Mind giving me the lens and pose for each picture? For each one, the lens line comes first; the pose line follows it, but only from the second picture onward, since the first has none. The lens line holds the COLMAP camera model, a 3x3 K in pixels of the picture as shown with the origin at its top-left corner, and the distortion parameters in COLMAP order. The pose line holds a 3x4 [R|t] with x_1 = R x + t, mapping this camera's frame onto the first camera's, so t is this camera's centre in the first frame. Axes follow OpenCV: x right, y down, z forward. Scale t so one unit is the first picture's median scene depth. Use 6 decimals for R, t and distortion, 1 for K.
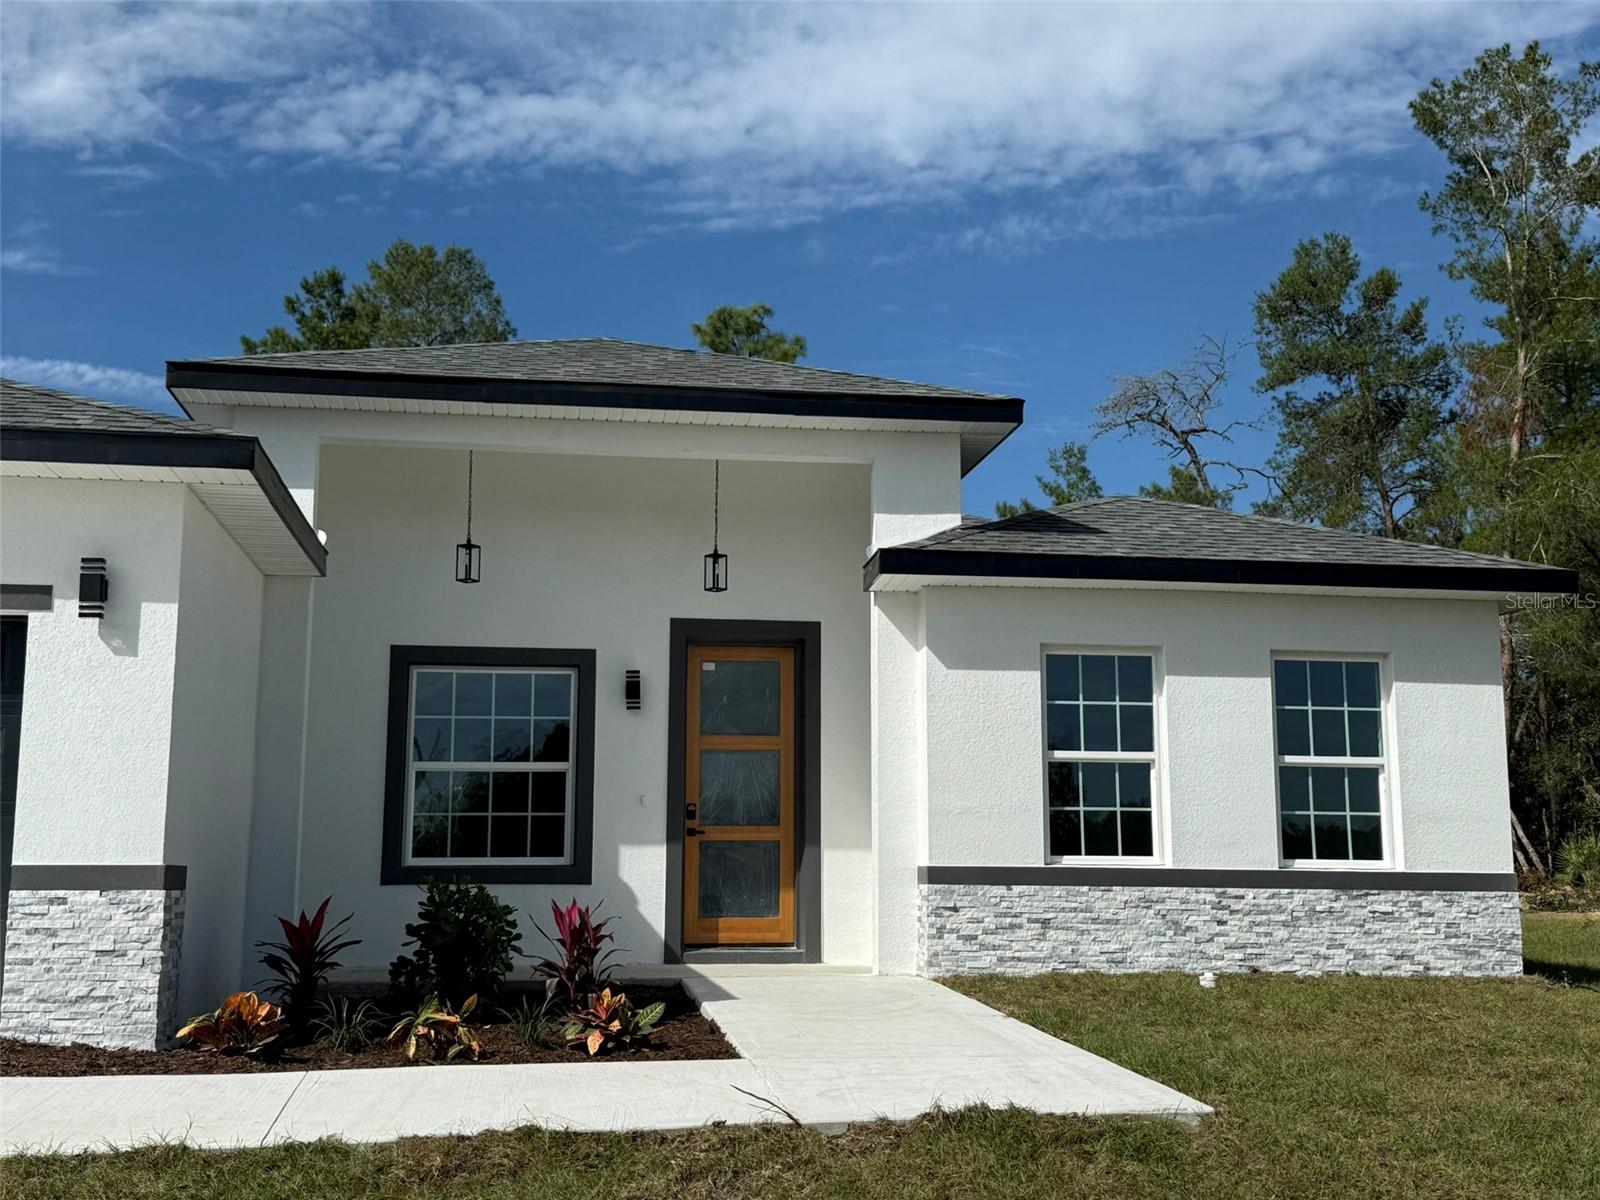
lens RADIAL K [[1774.8, 0, 800.0], [0, 1774.8, 600.0], [0, 0, 1]] dist [0.186772, -0.468084]
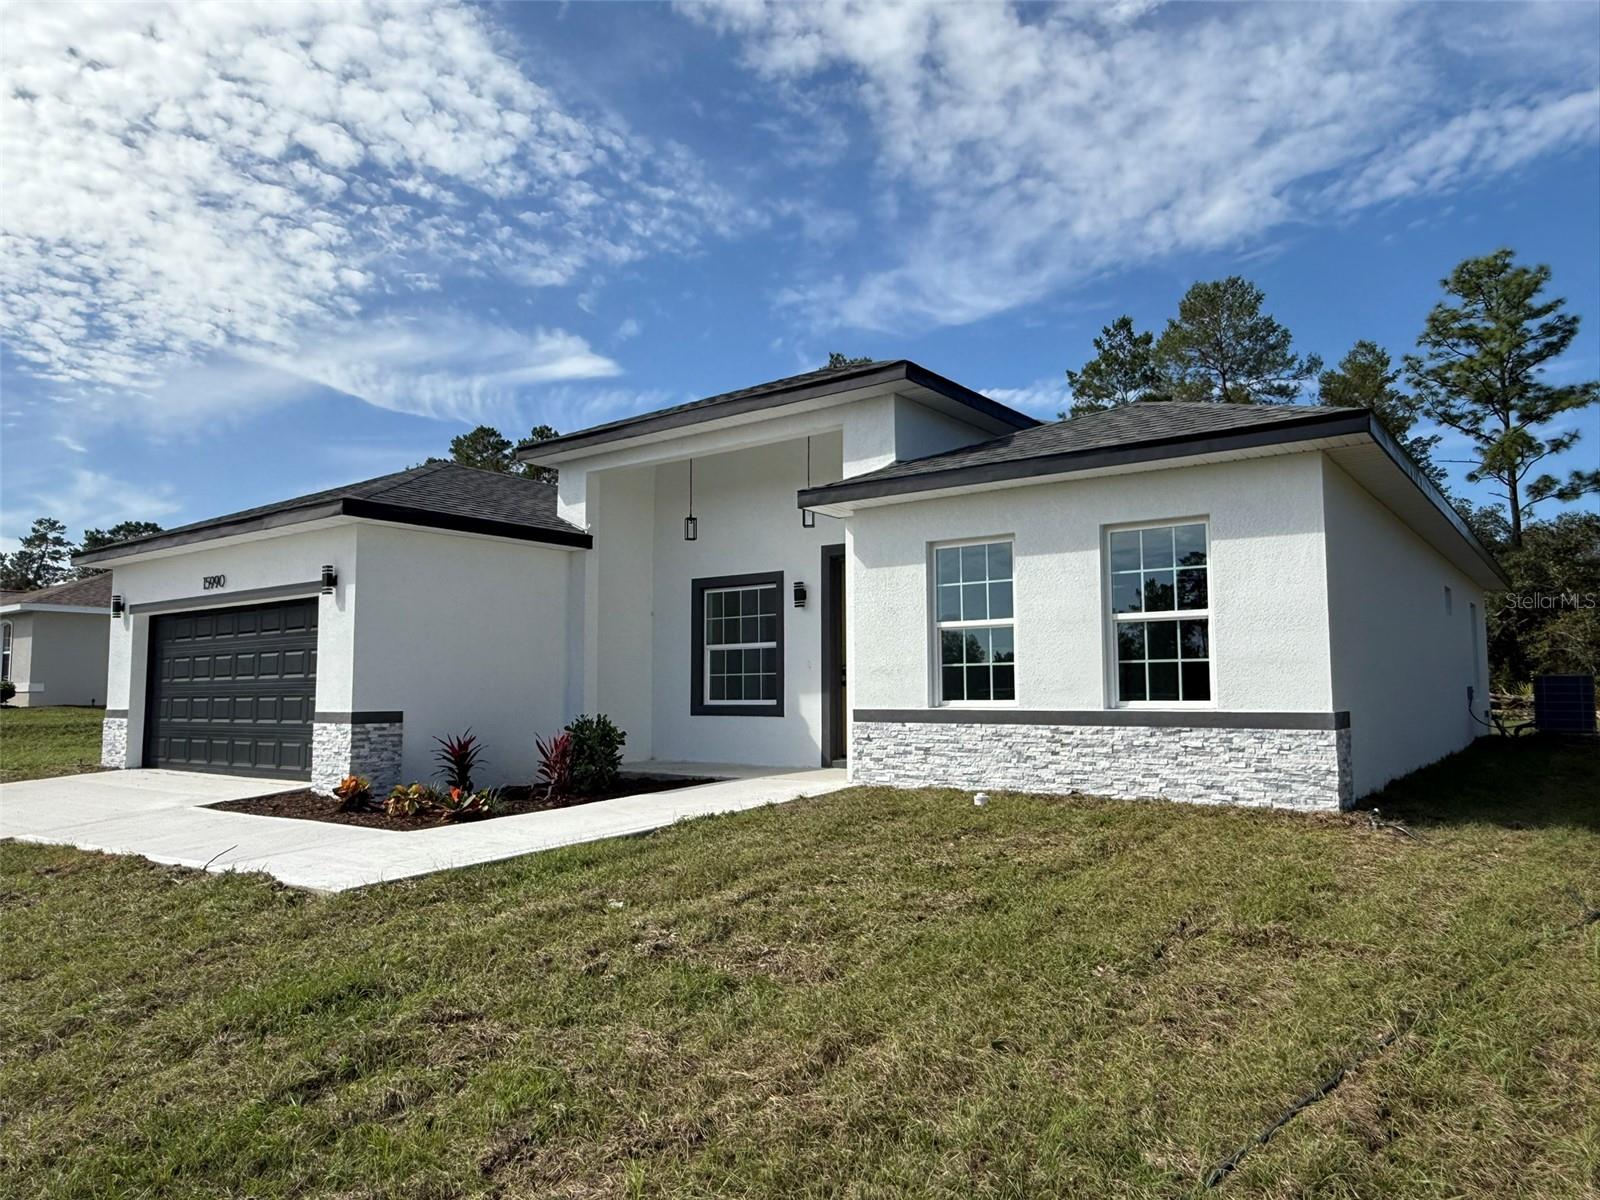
lens RADIAL K [[1072.2, 0, 800.7], [0, 1072.2, 600.7], [0, 0, 1]] dist [-0.008751, -0.000443]
pose [[0.703544, -0.068482, -0.707345, 0.621221], [0.117038, 0.992920, 0.020279, 0.040106], [0.700948, -0.097053, 0.706578, 0.363249]]
